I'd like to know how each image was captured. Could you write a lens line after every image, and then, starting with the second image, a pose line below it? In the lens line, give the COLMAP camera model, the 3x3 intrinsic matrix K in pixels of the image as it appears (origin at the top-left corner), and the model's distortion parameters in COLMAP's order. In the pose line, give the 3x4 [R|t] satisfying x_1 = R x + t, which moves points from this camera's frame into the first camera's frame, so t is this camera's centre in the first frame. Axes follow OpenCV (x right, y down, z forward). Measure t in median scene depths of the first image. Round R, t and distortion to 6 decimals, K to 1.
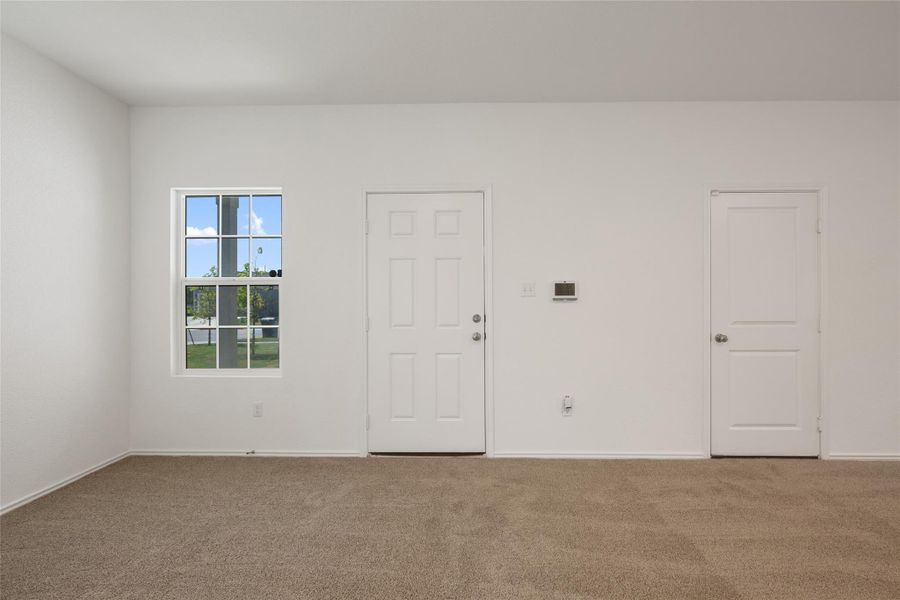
lens RADIAL K [[363.8, 0, 449.4], [0, 363.8, 299.7], [0, 0, 1]] dist [-0.000913, 0.000057]
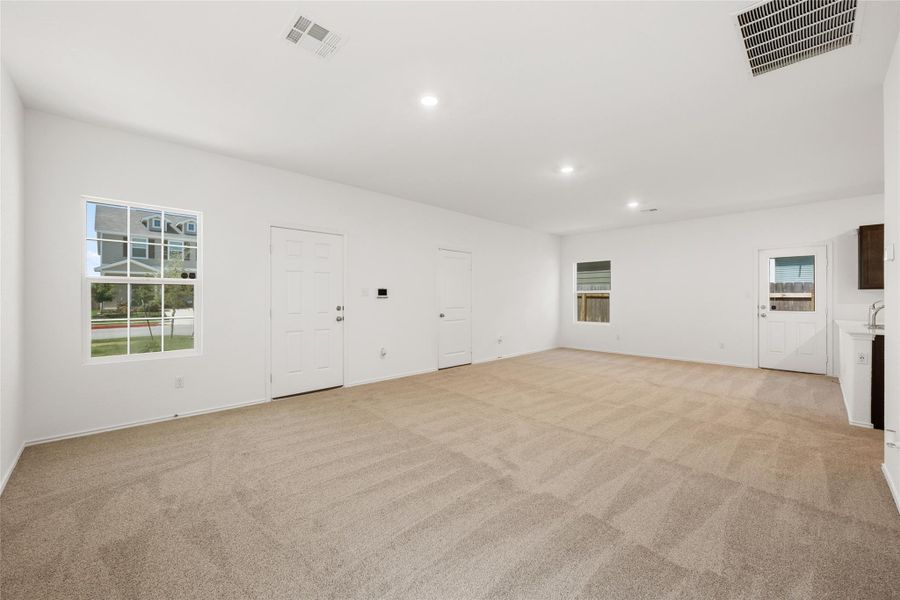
lens RADIAL K [[356.9, 0, 448.9], [0, 356.9, 300.2], [0, 0, 1]] dist [-0.001508, 0.000349]
pose [[0.708781, 0.000806, 0.705429, -0.750781], [-0.005471, 0.999976, 0.004353, 0.003489], [-0.705408, -0.006945, 0.708768, -0.566964]]
